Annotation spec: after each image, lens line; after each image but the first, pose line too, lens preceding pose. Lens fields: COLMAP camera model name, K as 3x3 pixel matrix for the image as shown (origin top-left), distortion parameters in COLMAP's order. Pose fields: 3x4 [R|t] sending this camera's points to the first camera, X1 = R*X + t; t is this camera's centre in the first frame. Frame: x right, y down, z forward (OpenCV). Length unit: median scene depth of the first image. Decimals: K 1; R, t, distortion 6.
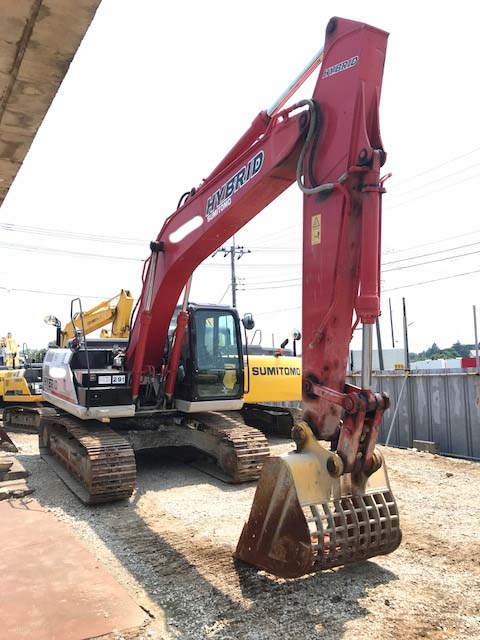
lens RADIAL K [[530.2, 0, 235.8], [0, 530.2, 315.3], [0, 0, 1]] dist [0.043179, -0.052706]
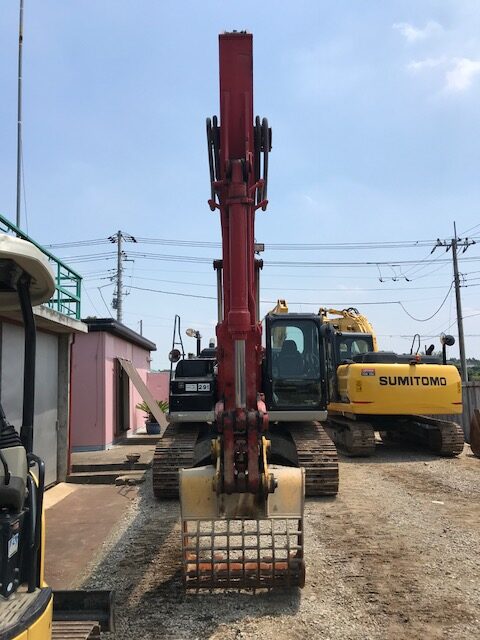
lens RADIAL K [[530.2, 0, 230.5], [0, 530.2, 314.3], [0, 0, 1]] dist [0.043179, -0.052706]
pose [[0.866343, -0.046379, -0.497292, 0.345591], [0.043011, 0.998908, -0.018231, -0.006419], [0.497594, -0.005595, 0.867392, 0.074273]]
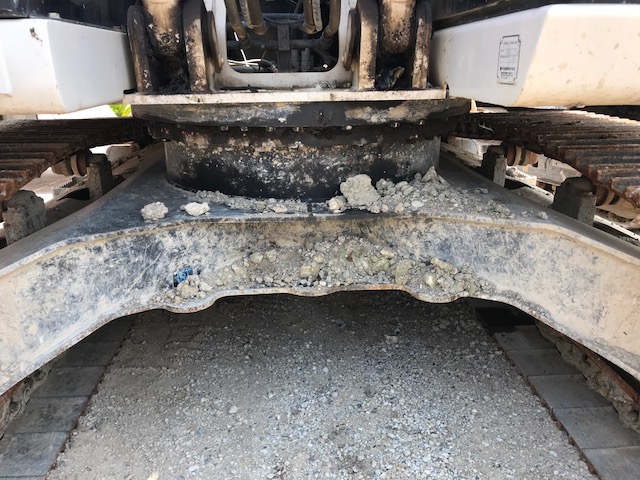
lens RADIAL K [[530.2, 0, 322.9], [0, 530.2, 236.8], [0, 0, 1]] dist [0.043179, -0.052706]
pose [[0.902171, 0.132876, -0.410404, -0.069949], [0.033938, 0.926566, 0.374597, 0.153393], [0.430042, -0.351879, 0.831412, 0.819079]]
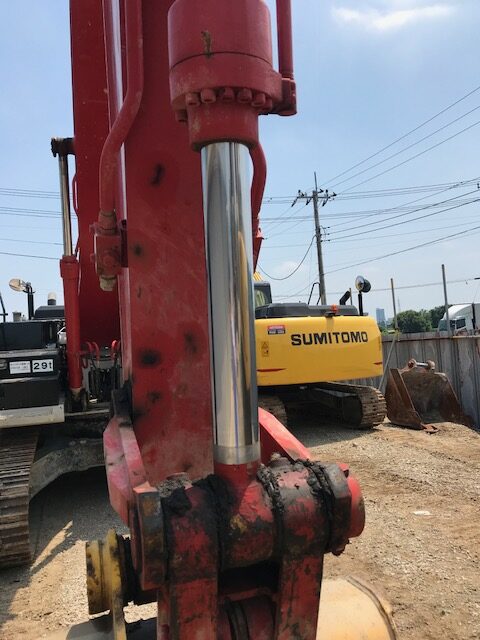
lens RADIAL K [[530.2, 0, 236.5], [0, 530.2, 315.1], [0, 0, 1]] dist [0.043179, -0.052706]
pose [[0.975095, -0.053107, -0.215338, 0.141994], [0.067258, 0.995994, 0.058925, 0.033488], [0.211346, -0.071941, 0.974760, 0.383126]]
